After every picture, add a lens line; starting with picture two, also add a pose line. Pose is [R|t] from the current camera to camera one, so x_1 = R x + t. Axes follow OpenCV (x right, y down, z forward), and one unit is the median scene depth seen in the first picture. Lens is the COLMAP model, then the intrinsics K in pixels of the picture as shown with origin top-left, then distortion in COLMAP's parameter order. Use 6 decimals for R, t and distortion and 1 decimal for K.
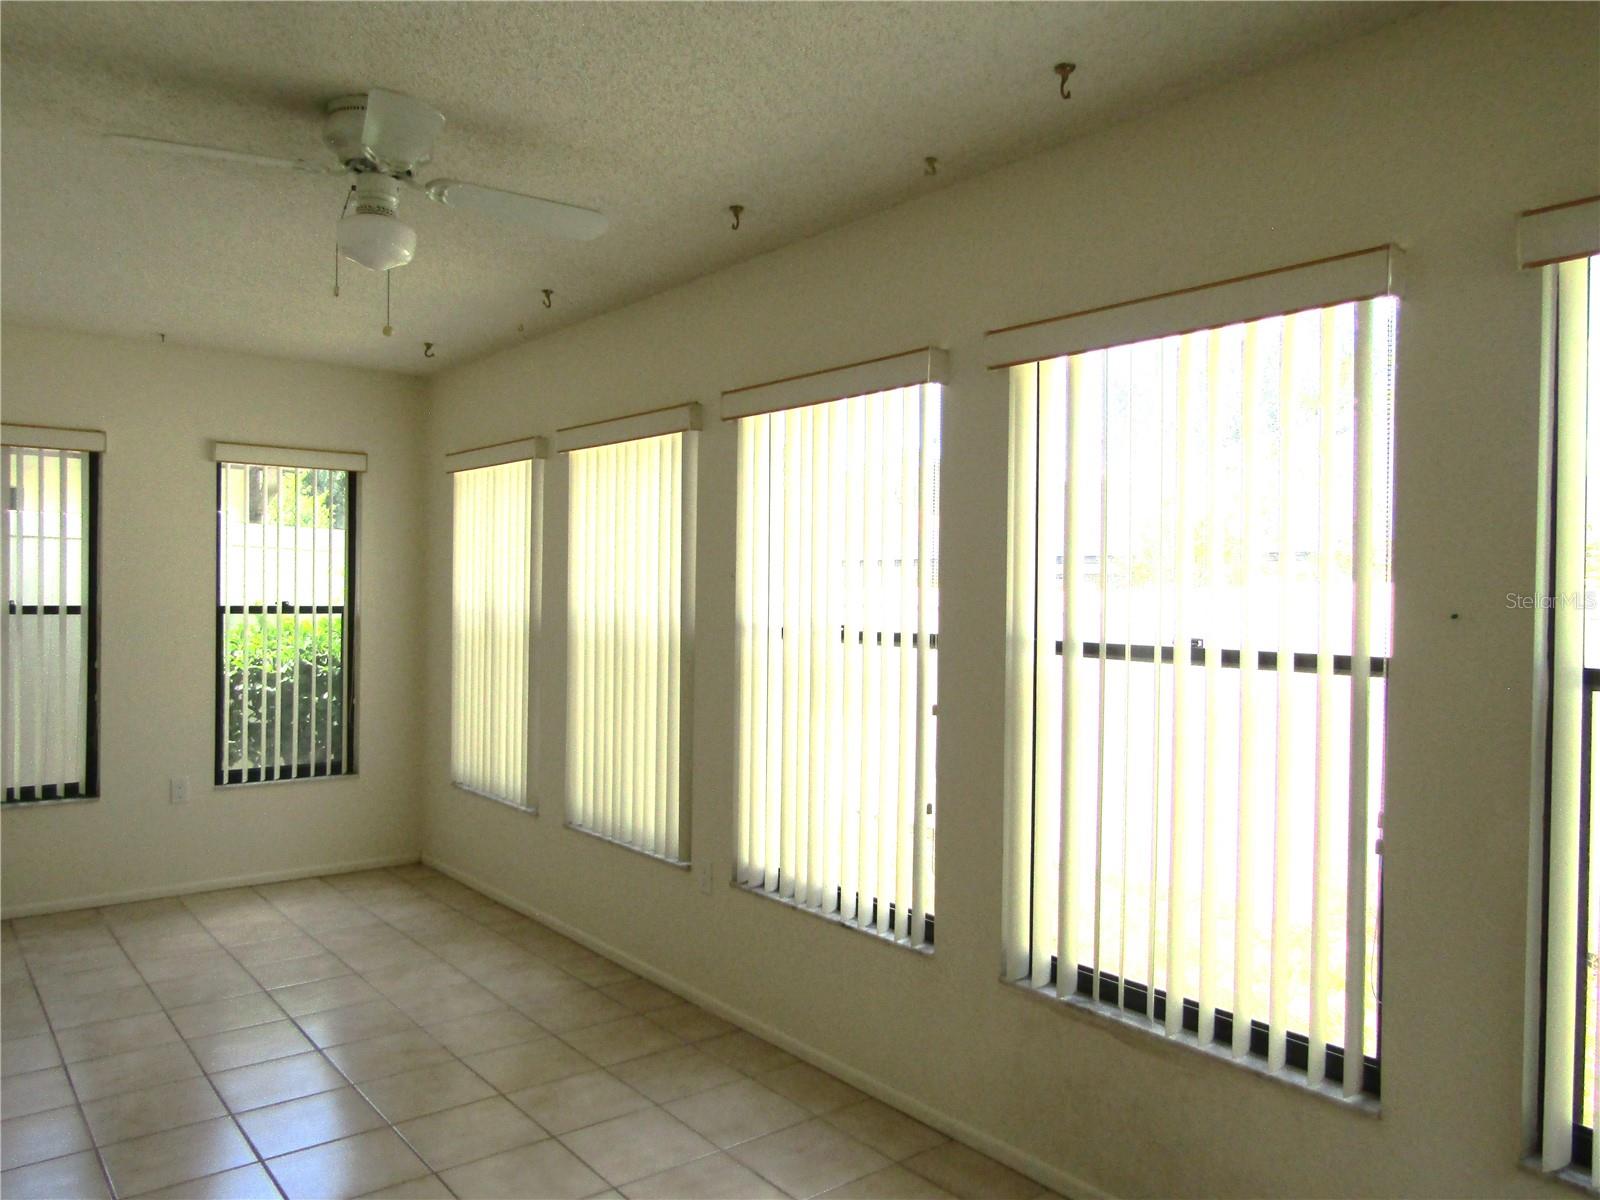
lens RADIAL K [[1144.4, 0, 778.1], [0, 1144.4, 601.7], [0, 0, 1]] dist [-0.010999, 0.001973]
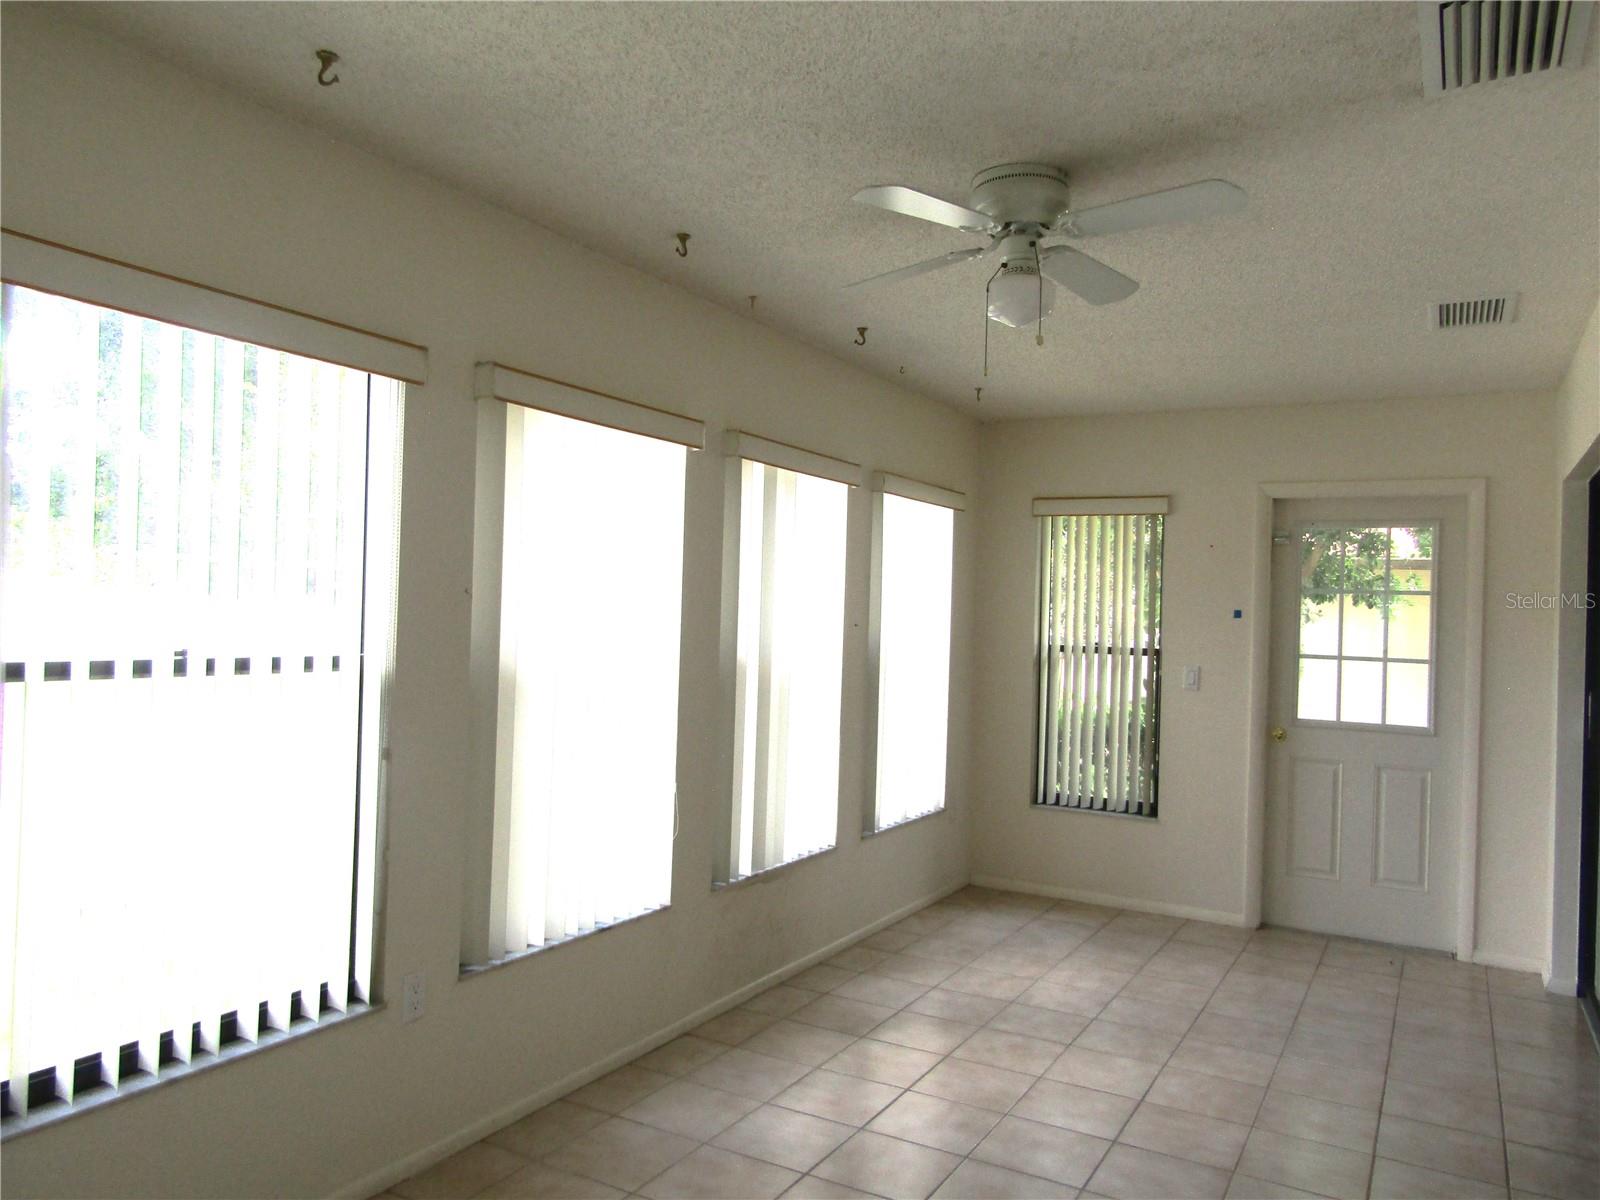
lens RADIAL K [[1144.4, 0, 778.1], [0, 1144.4, 601.7], [0, 0, 1]] dist [-0.010999, 0.001973]
pose [[-0.375983, -0.004356, 0.926616, -0.883317], [-0.025719, 0.999653, -0.005736, -0.018349], [-0.926270, -0.025988, -0.375965, 1.124428]]
